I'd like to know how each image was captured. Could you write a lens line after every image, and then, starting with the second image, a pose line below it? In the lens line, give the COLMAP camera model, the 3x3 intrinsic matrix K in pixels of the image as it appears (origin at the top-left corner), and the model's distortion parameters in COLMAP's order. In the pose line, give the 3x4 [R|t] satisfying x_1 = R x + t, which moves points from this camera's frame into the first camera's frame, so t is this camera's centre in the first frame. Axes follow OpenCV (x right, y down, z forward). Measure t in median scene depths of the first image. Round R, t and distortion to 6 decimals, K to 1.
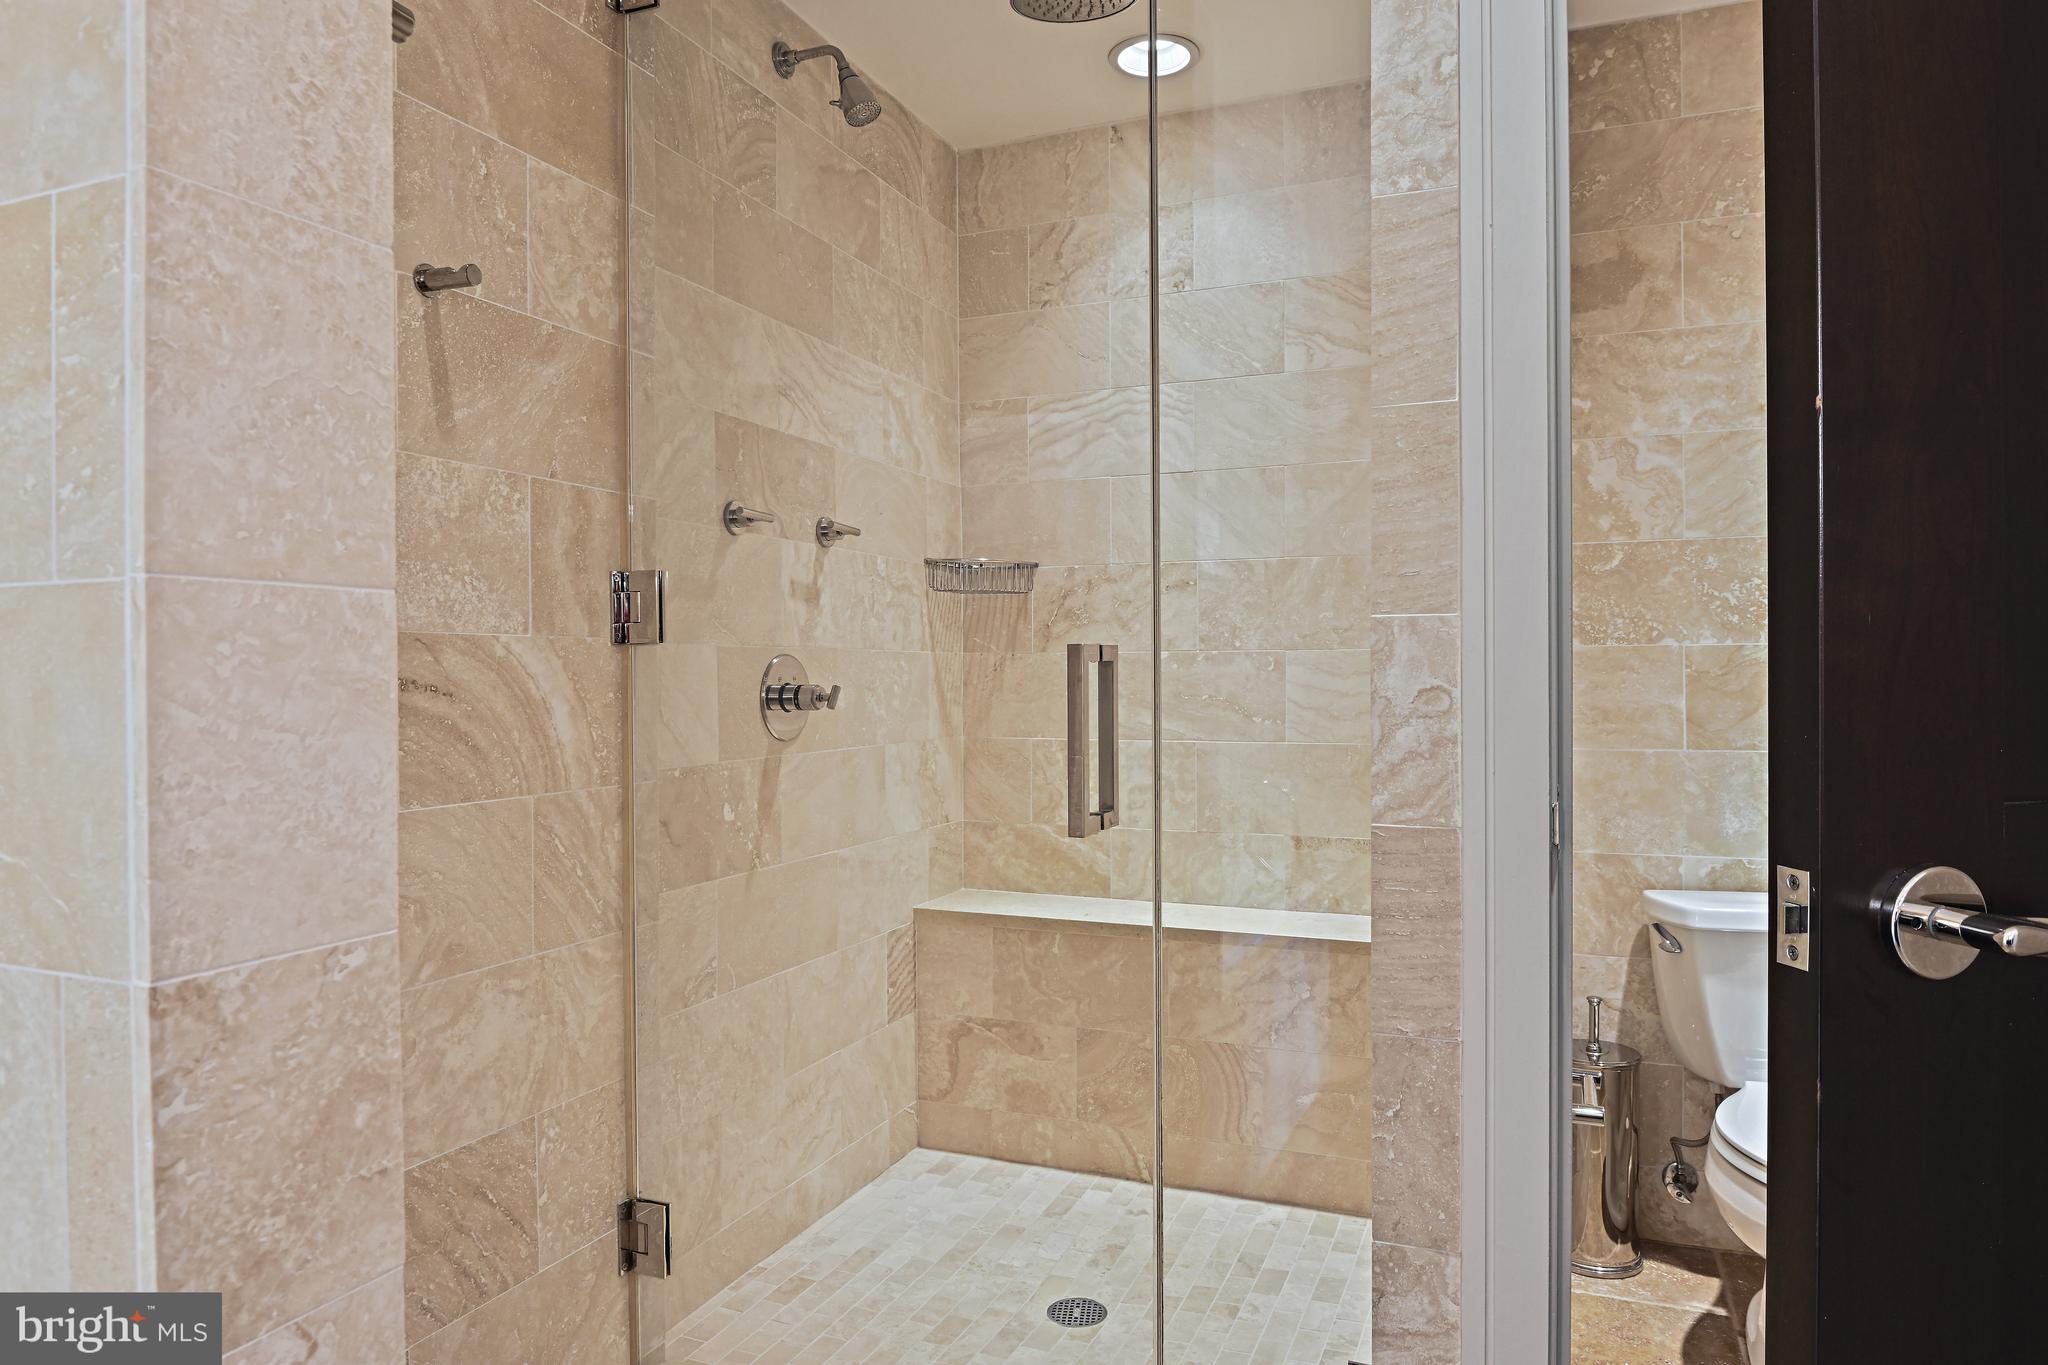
lens RADIAL K [[1269.1, 0, 1023.1], [0, 1269.1, 689.3], [0, 0, 1]] dist [-0.001804, -0.033921]
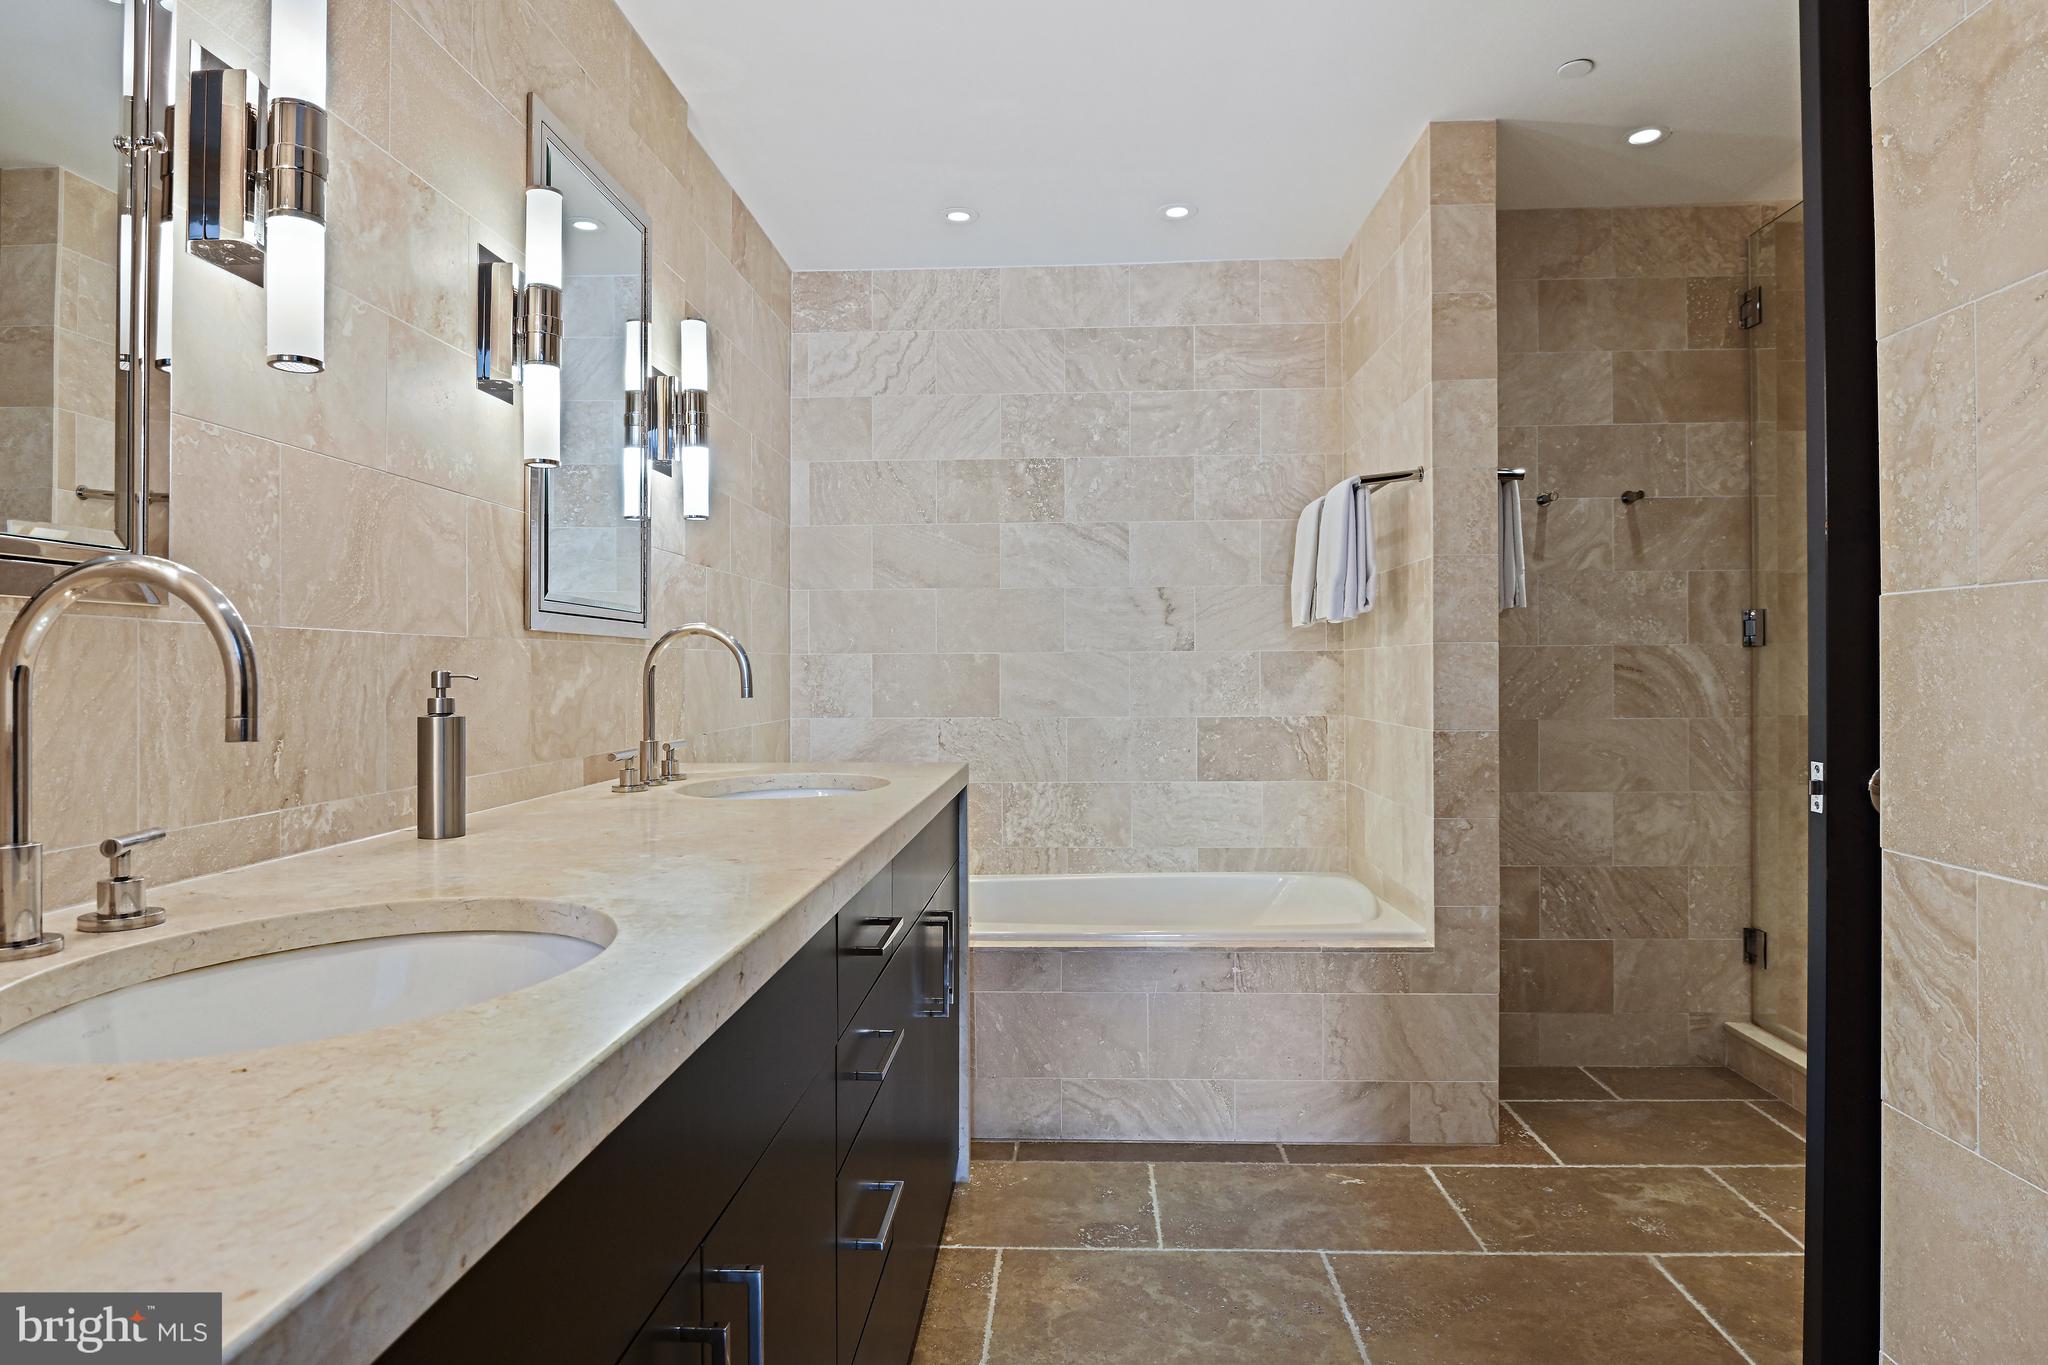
lens RADIAL K [[1213.4, 0, 1024.0], [0, 1213.4, 682.5], [0, 0, 1]] dist [-0.016060, -0.000375]
pose [[0.317157, 0.010841, -0.948311, 1.201618], [-0.003585, 0.999941, 0.010233, 0.005957], [0.948366, 0.000155, 0.317178, -0.728282]]
